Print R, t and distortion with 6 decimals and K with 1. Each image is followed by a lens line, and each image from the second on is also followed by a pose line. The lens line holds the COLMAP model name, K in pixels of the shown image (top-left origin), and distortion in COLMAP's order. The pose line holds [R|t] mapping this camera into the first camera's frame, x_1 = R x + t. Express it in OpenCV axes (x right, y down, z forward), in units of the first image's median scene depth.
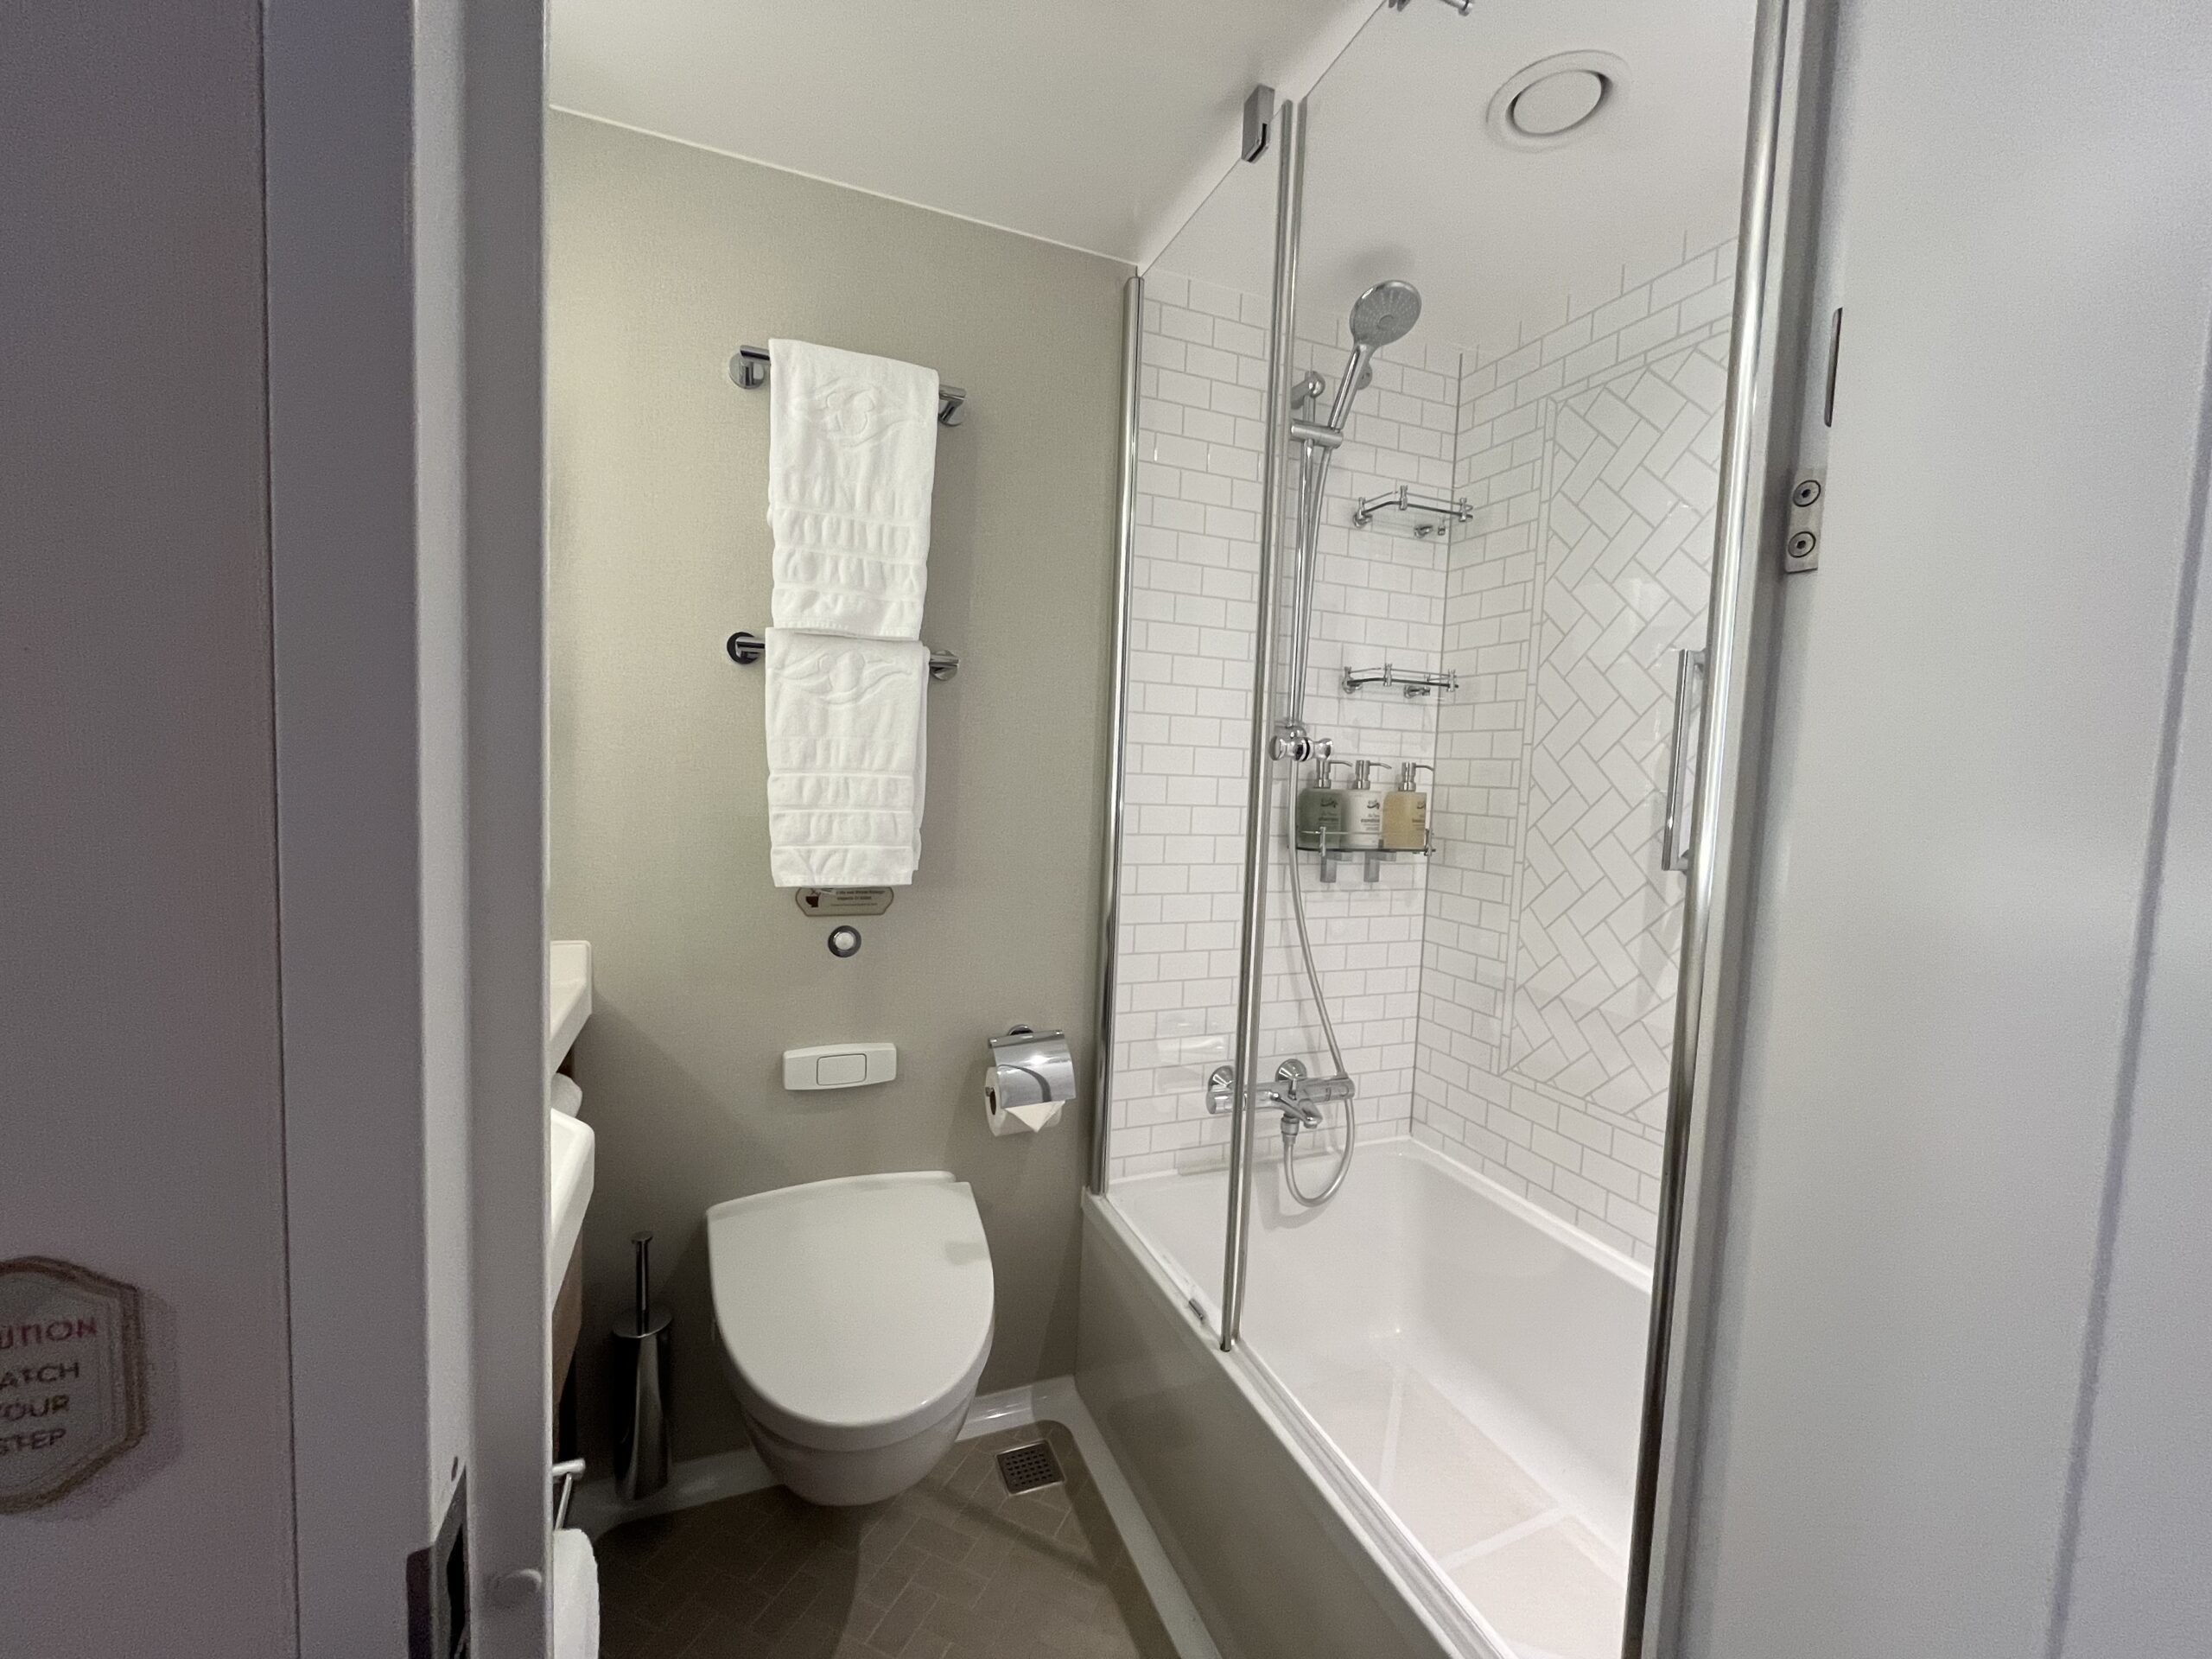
lens RADIAL K [[893.7, 0, 1103.7], [0, 893.7, 831.2], [0, 0, 1]] dist [0.002451, -0.001392]
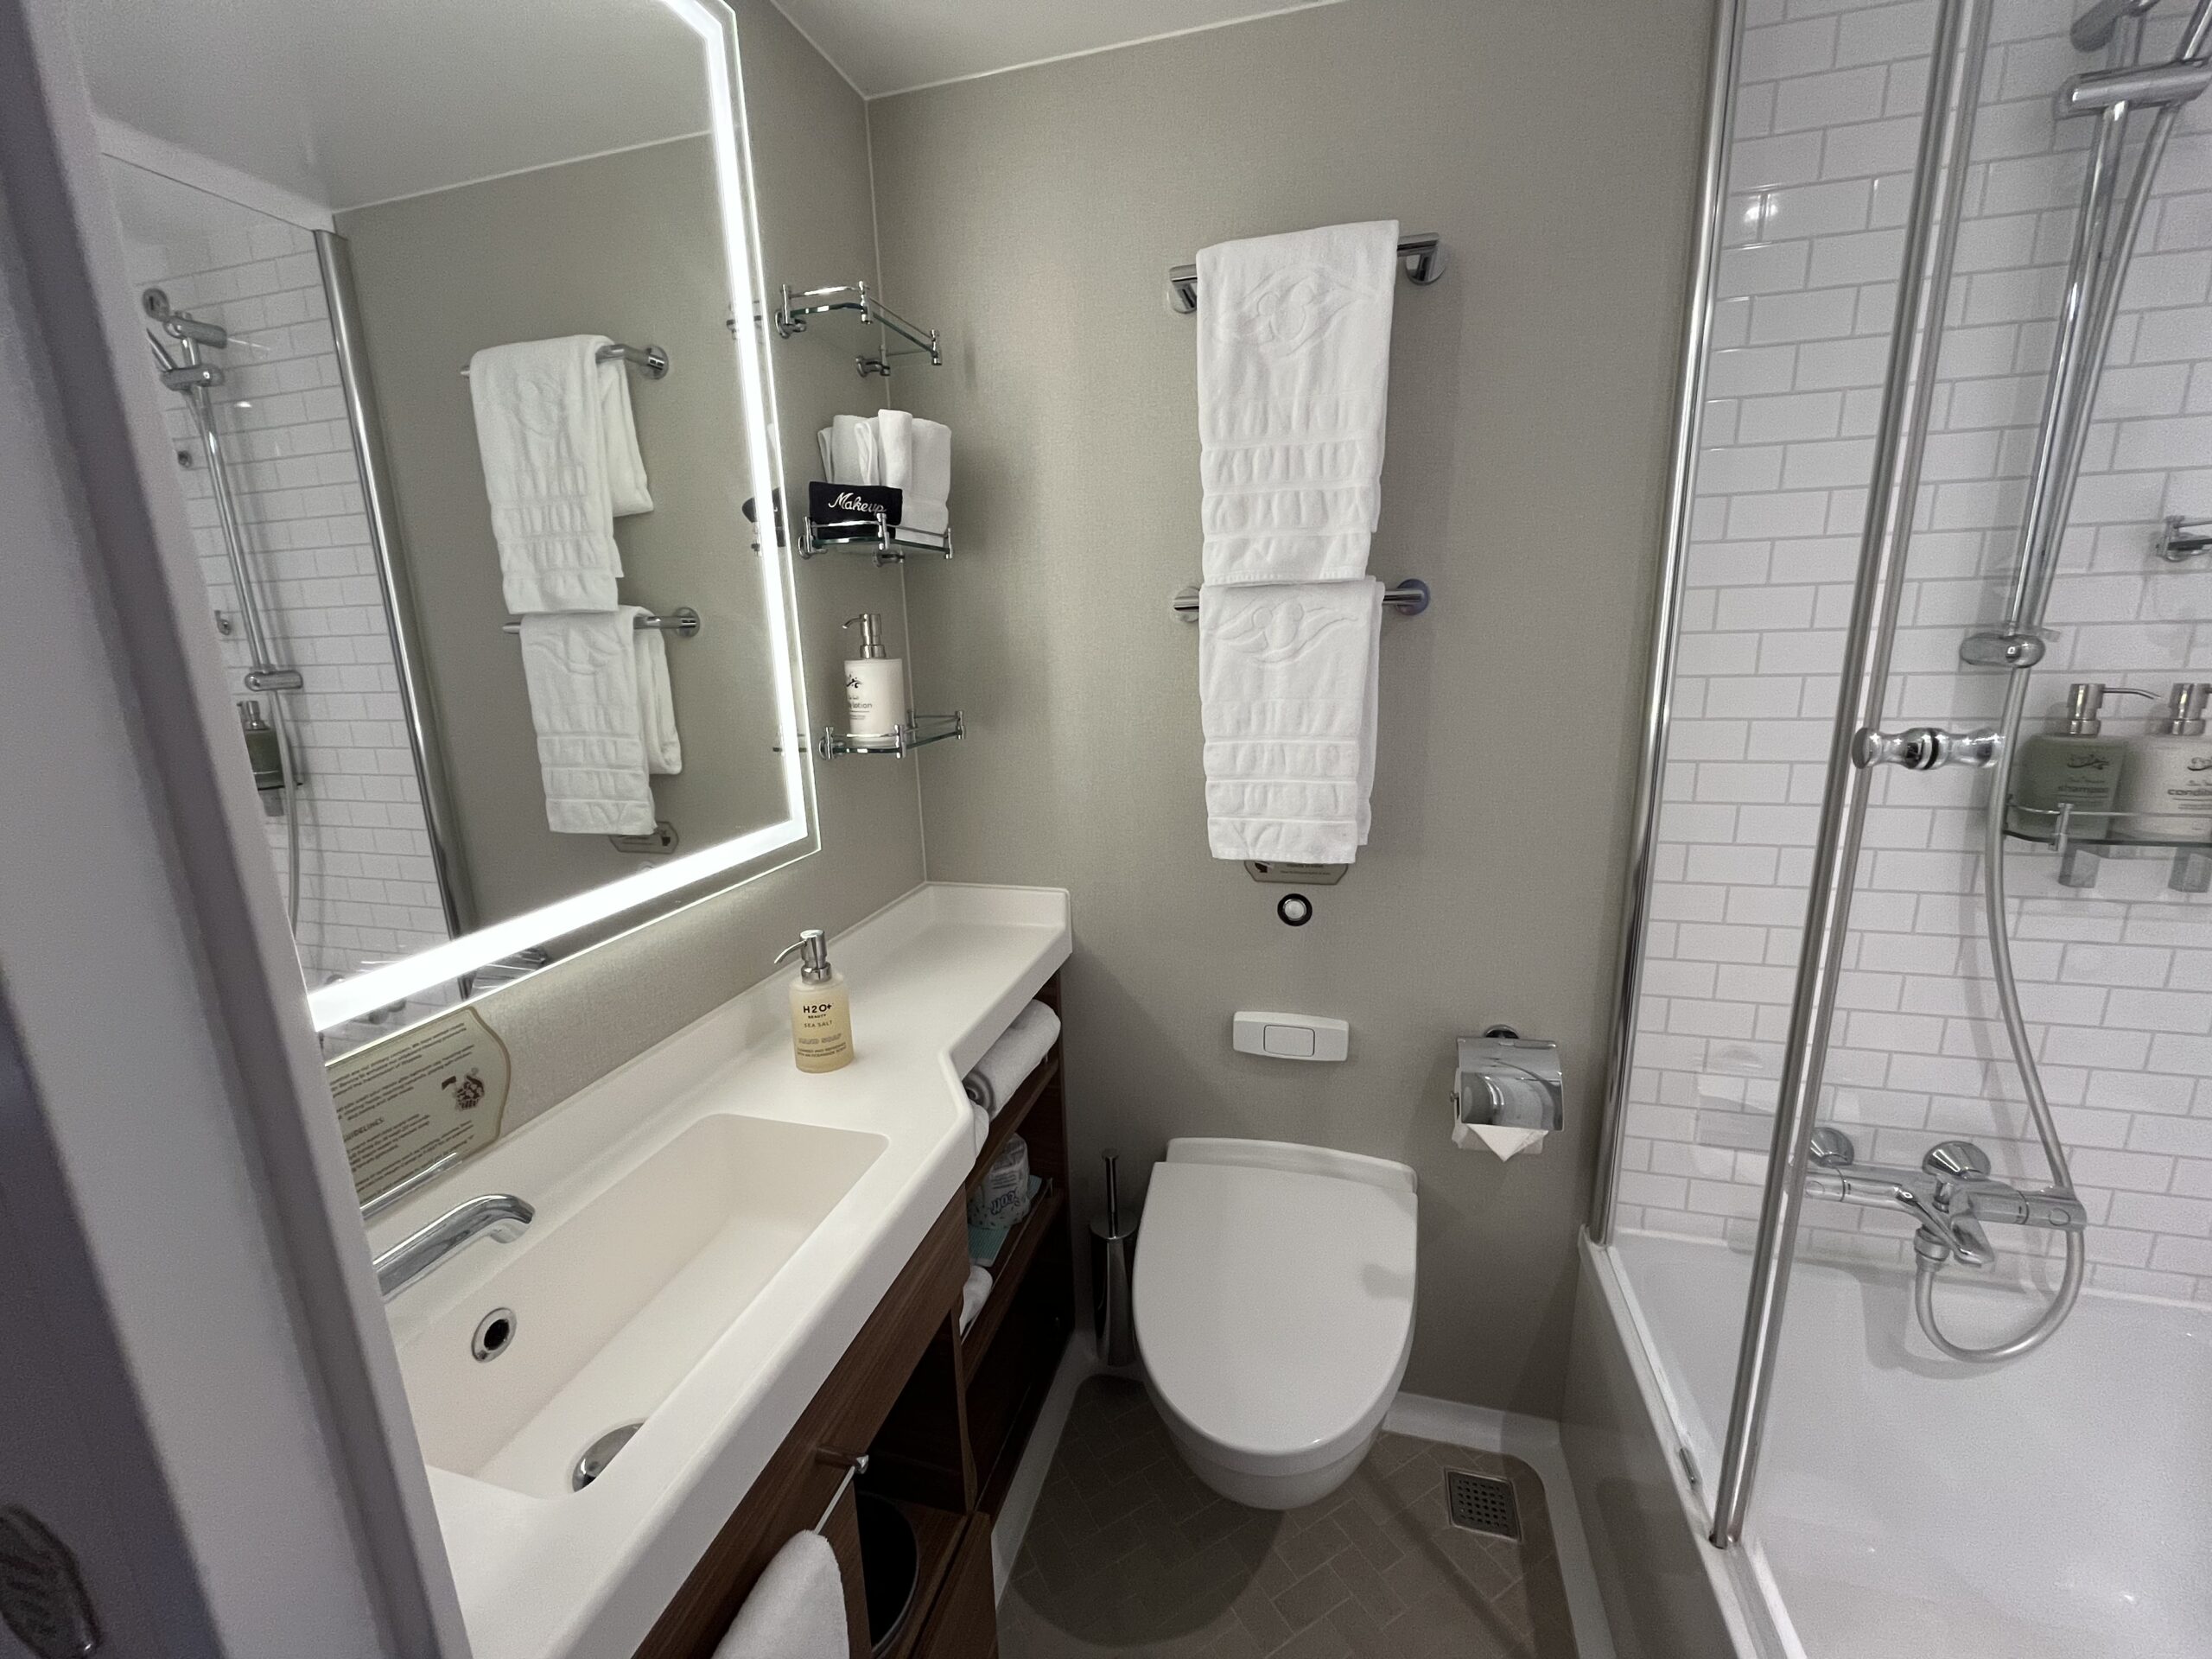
lens RADIAL K [[893.7, 0, 1109.0], [0, 893.7, 831.6], [0, 0, 1]] dist [0.002451, -0.001392]
pose [[0.793151, 0.074712, -0.604425, 0.115421], [0.017782, 0.989183, 0.145606, -0.097567], [0.608765, -0.126236, 0.783243, 0.156499]]
